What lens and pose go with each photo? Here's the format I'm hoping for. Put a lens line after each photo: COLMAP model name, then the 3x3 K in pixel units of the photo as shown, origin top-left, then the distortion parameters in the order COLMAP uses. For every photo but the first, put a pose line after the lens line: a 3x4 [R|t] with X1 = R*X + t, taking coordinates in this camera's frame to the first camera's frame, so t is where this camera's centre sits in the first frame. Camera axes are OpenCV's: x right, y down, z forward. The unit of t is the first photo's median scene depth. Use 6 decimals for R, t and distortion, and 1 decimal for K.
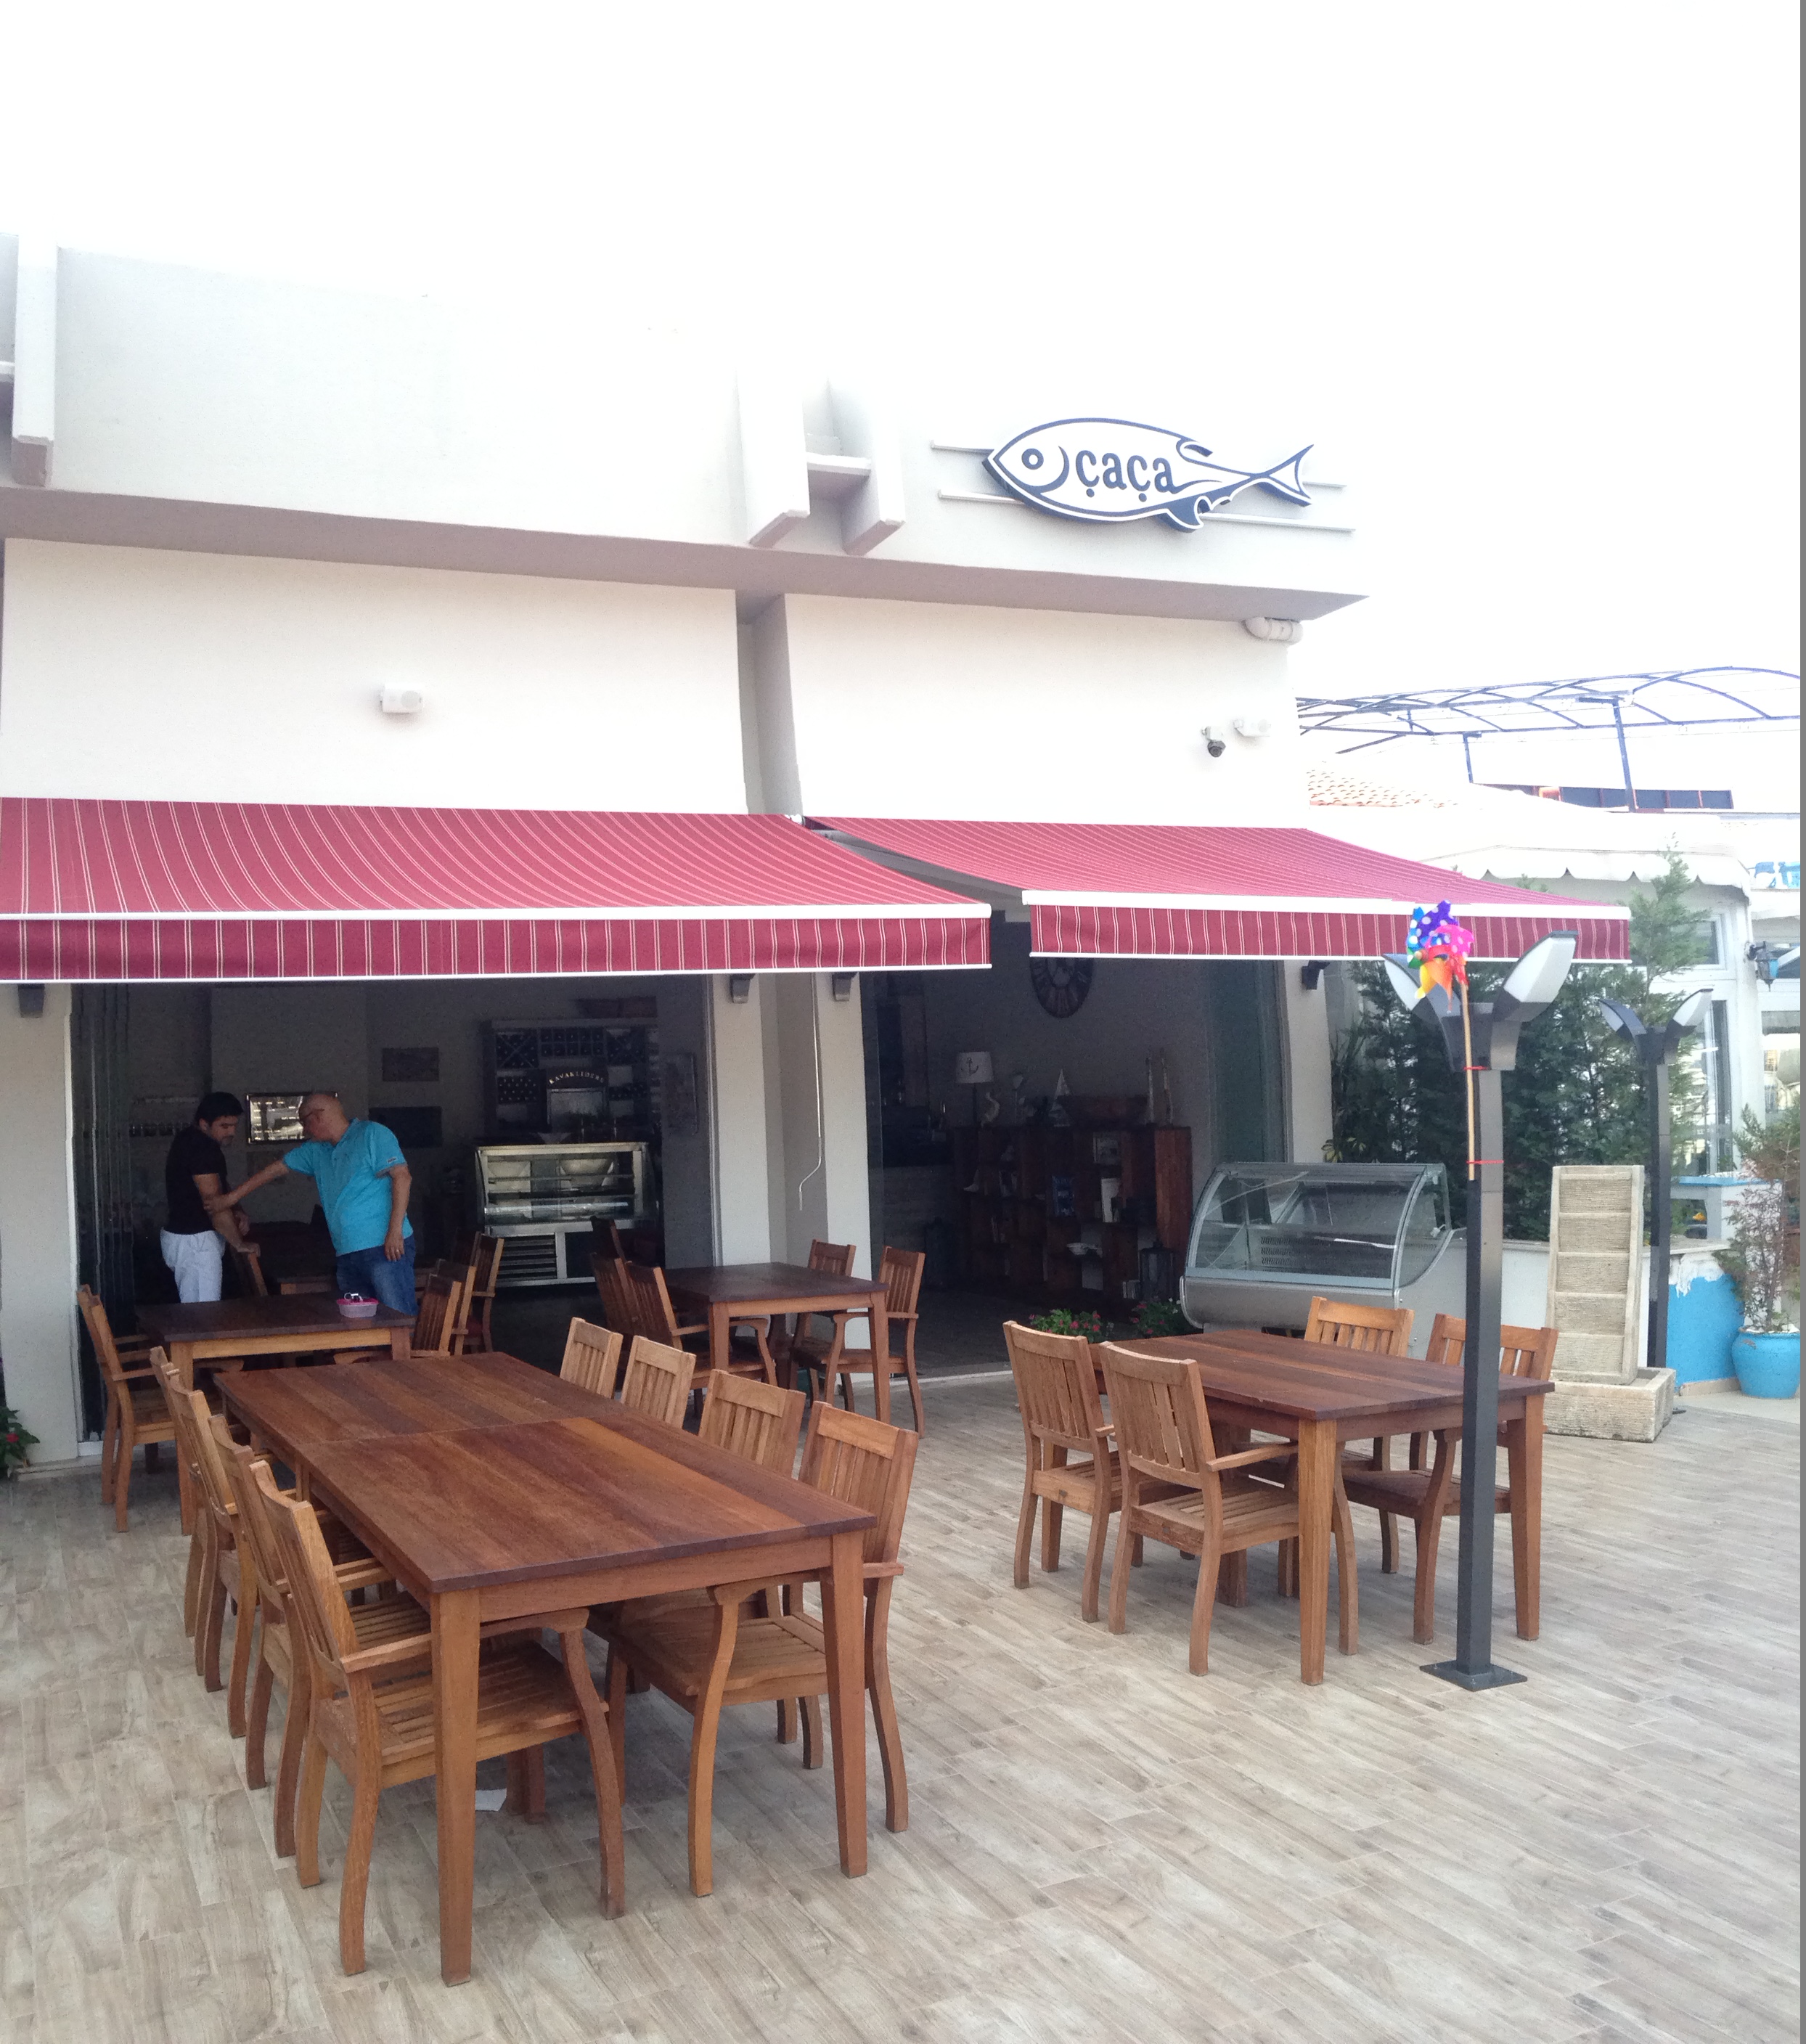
lens RADIAL K [[2100.7, 0, 905.8], [0, 2100.7, 1023.0], [0, 0, 1]] dist [-0.019859, 0.000000]
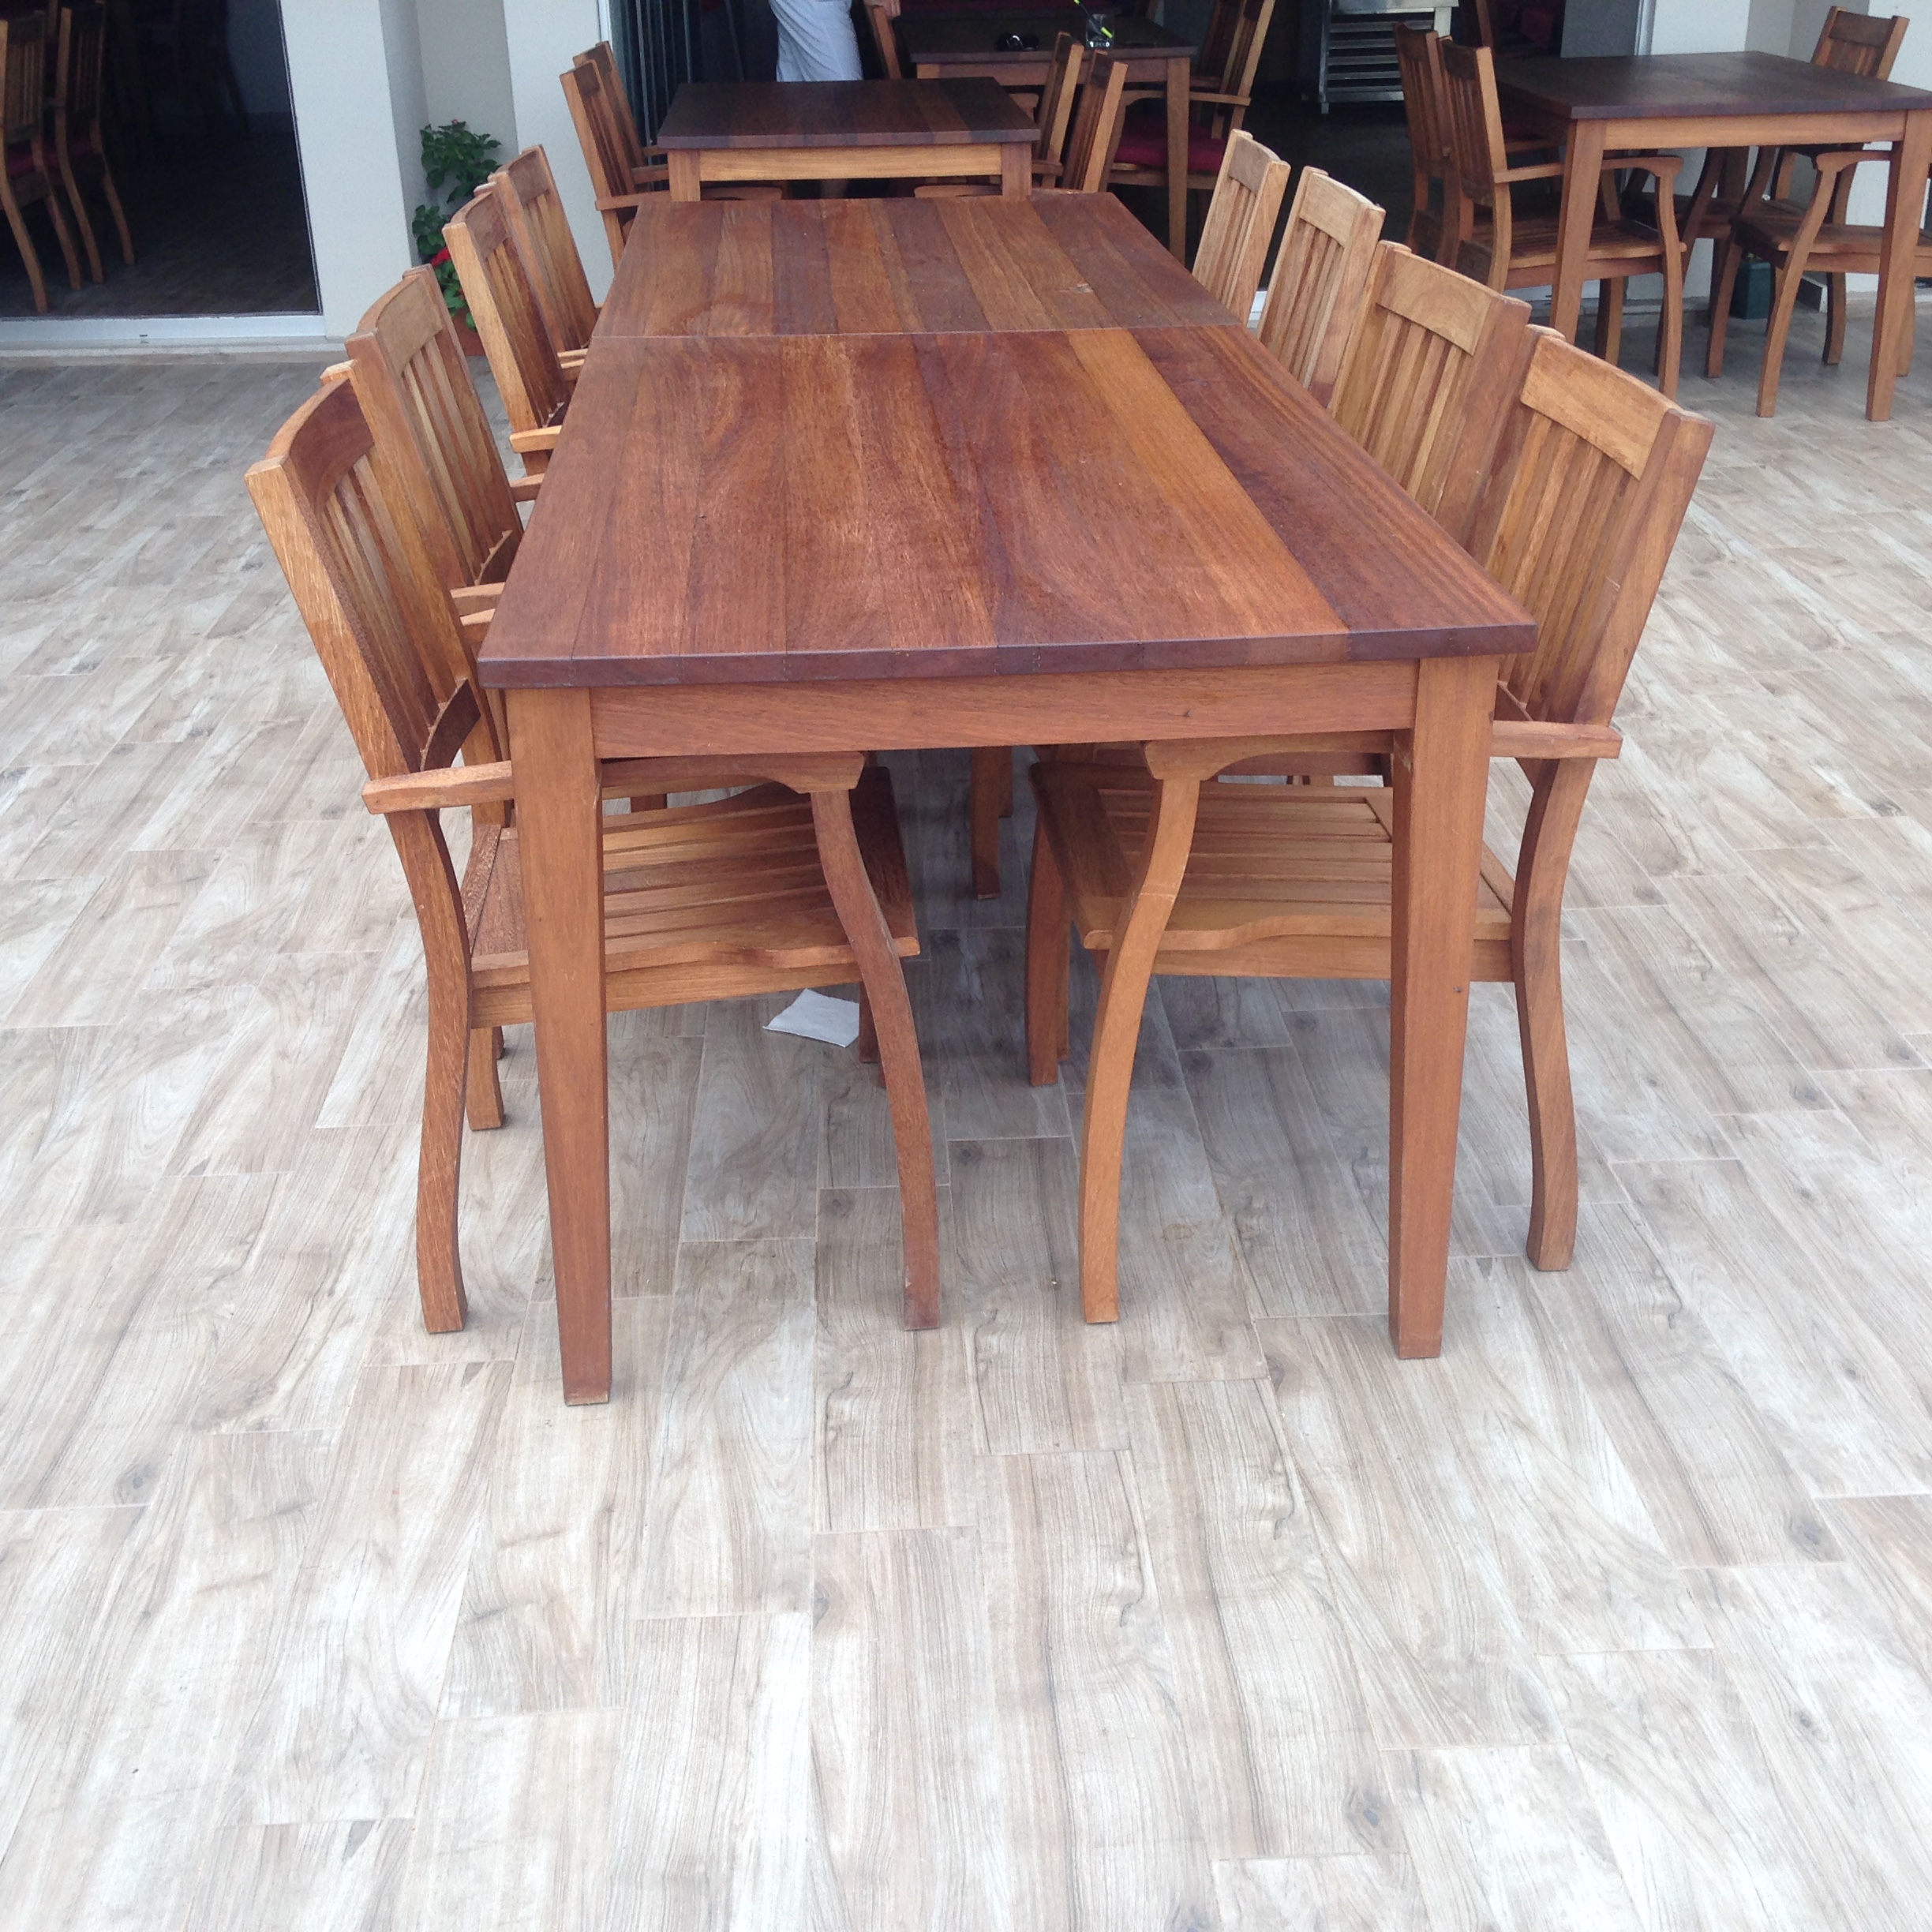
lens RADIAL K [[2368.5, 0, 960.4], [0, 2368.5, 953.9], [0, 0, 1]] dist [0.075421, 0.000000]
pose [[0.894129, 0.184141, -0.408198, 0.086022], [0.011283, 0.901991, 0.431607, 0.091230], [0.447667, -0.390518, 0.804419, 0.551530]]
